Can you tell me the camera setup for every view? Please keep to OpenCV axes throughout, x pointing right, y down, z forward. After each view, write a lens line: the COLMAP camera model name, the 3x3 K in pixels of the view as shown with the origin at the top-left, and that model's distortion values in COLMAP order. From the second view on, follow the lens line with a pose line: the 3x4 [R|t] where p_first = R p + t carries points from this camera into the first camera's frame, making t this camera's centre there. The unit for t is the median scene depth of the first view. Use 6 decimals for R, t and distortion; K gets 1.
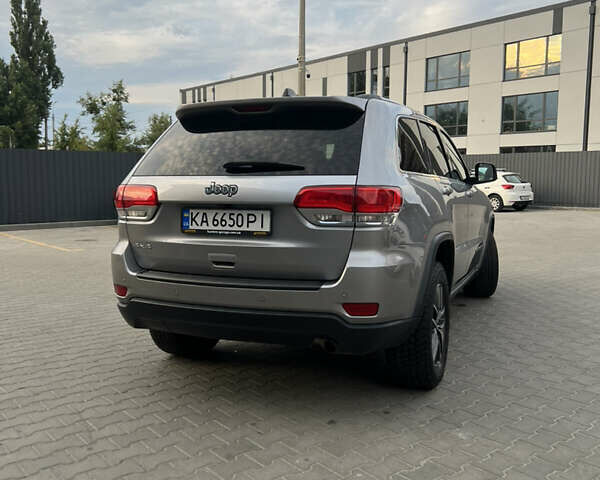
lens RADIAL K [[605.7, 0, 300.5], [0, 605.7, 240.9], [0, 0, 1]] dist [0.013457, 0.000000]
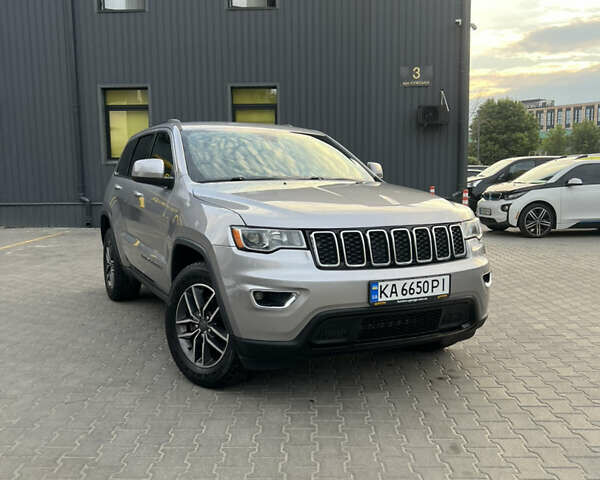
lens RADIAL K [[605.7, 0, 296.8], [0, 605.7, 242.6], [0, 0, 1]] dist [0.013457, 0.000000]
pose [[0.676777, -0.113785, 0.727342, -1.001996], [0.048063, 0.992705, 0.110577, -0.236033], [-0.734618, -0.039878, 0.677308, 0.439917]]
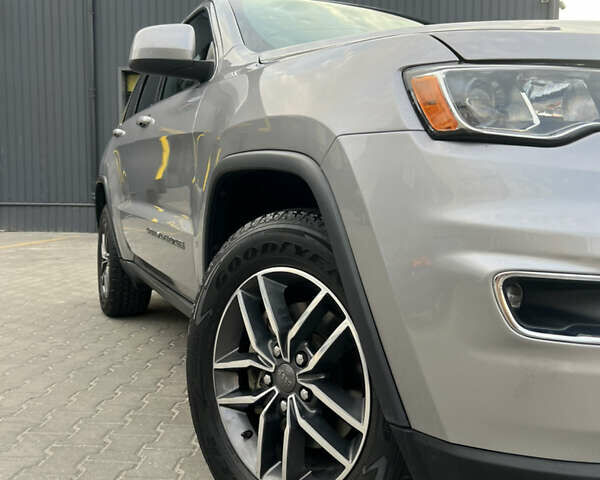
lens RADIAL K [[605.7, 0, 305.4], [0, 605.7, 250.2], [0, 0, 1]] dist [0.013457, 0.000000]
pose [[0.698937, -0.077811, 0.710937, -0.593453], [0.028216, 0.996290, 0.081303, -0.086828], [-0.714626, -0.036766, 0.698540, 1.035907]]
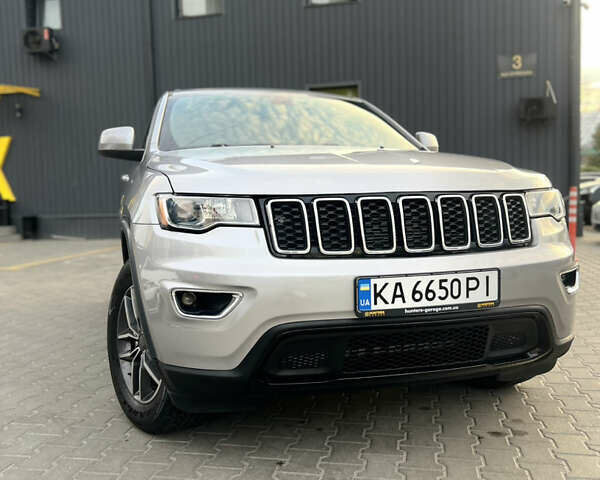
lens RADIAL K [[605.7, 0, 298.7], [0, 605.7, 240.8], [0, 0, 1]] dist [0.013457, 0.000000]
pose [[0.793245, -0.092292, 0.601868, -0.614904], [0.064683, 0.995626, 0.067421, -0.138439], [-0.605457, -0.014551, 0.795745, 0.570308]]
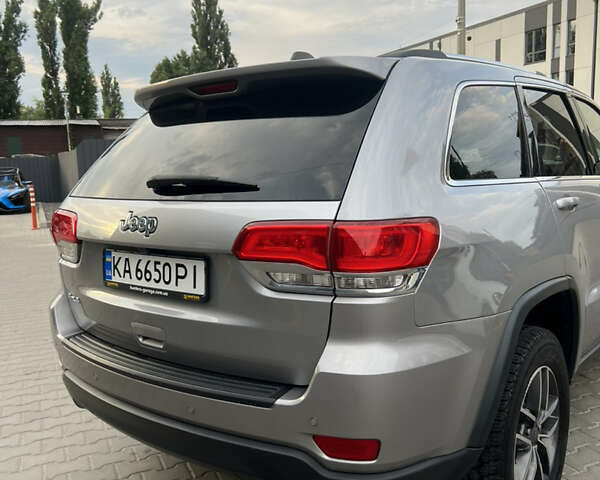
lens RADIAL K [[605.7, 0, 298.4], [0, 605.7, 239.5], [0, 0, 1]] dist [0.013457, 0.000000]
pose [[0.957980, 0.001494, -0.286832, 0.200278], [0.009518, 0.999270, 0.036995, -0.088326], [0.286678, -0.038170, 0.957266, 0.442944]]
